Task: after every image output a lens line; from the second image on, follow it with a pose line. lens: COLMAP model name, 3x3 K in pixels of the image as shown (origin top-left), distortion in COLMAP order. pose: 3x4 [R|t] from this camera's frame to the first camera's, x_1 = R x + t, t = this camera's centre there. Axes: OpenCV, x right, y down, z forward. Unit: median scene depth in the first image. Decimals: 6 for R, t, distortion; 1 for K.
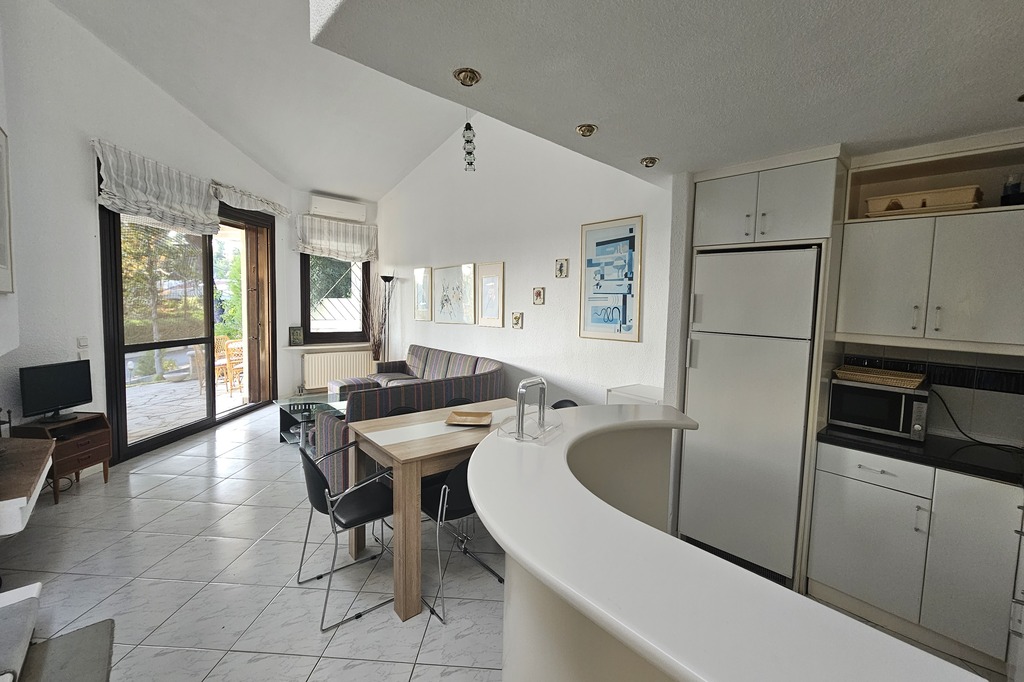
lens RADIAL K [[412.9, 0, 514.4], [0, 412.9, 333.0], [0, 0, 1]] dist [-0.000222, -0.000036]
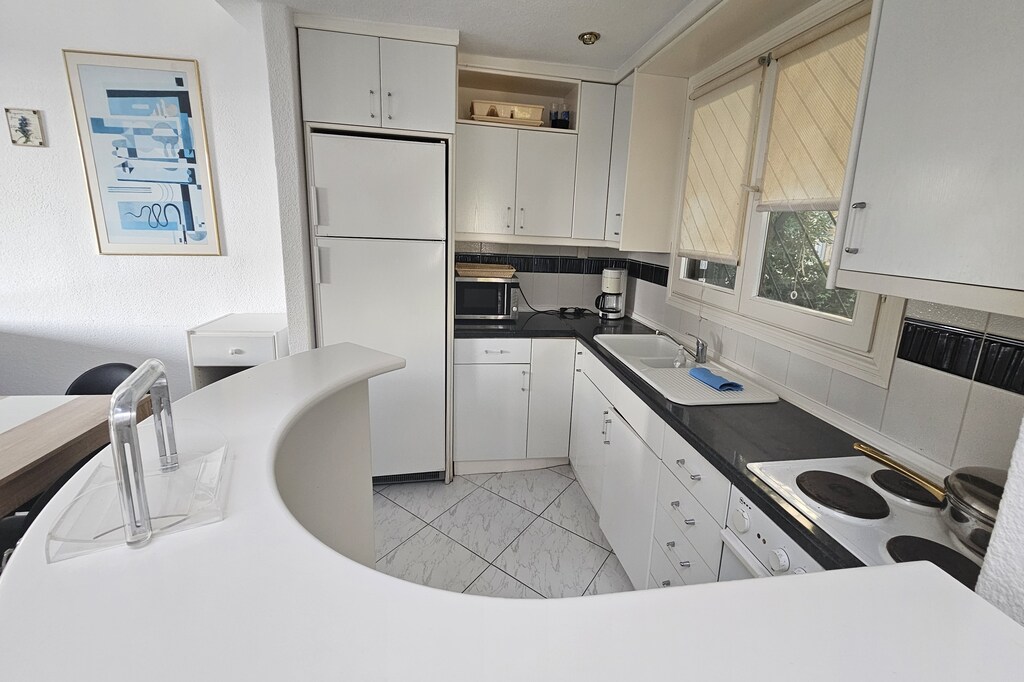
lens RADIAL K [[425.6, 0, 513.3], [0, 425.6, 306.2], [0, 0, 1]] dist [-0.000853, 0.000107]
pose [[0.553561, -0.172139, 0.814824, -0.027922], [0.039264, 0.982712, 0.180932, -0.004285], [-0.831882, -0.068163, 0.550750, 0.173170]]
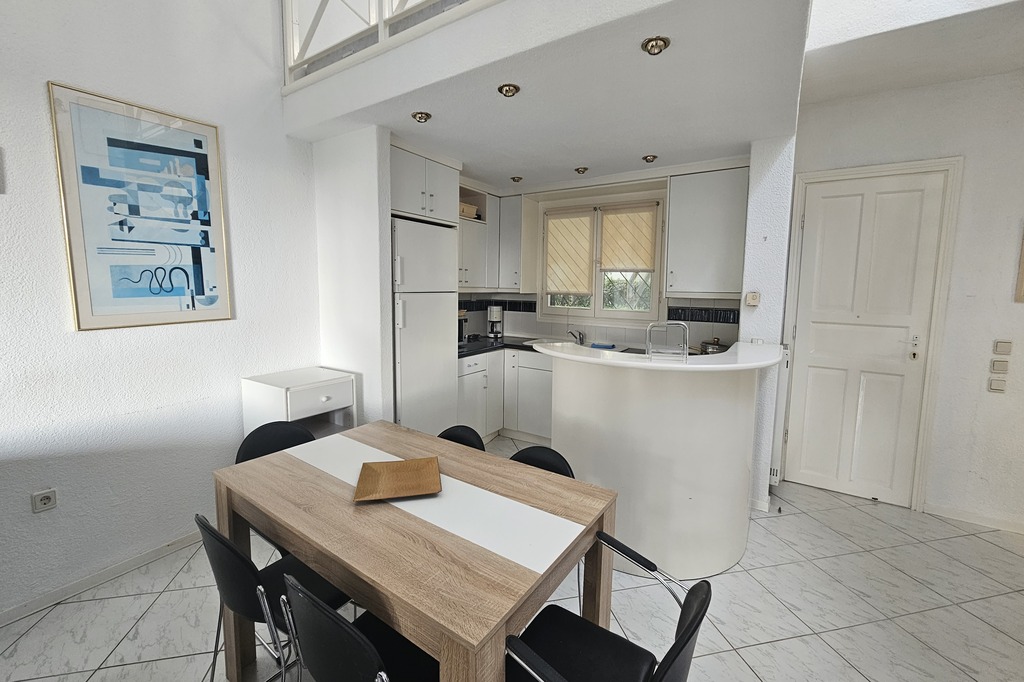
lens RADIAL K [[419.8, 0, 515.1], [0, 419.8, 318.0], [0, 0, 1]] dist [-0.000248, -0.000318]
pose [[-0.249466, -0.118519, 0.961103, -0.461108], [0.047241, 0.989811, 0.134321, -0.048650], [-0.967230, 0.078912, -0.241326, 0.685507]]
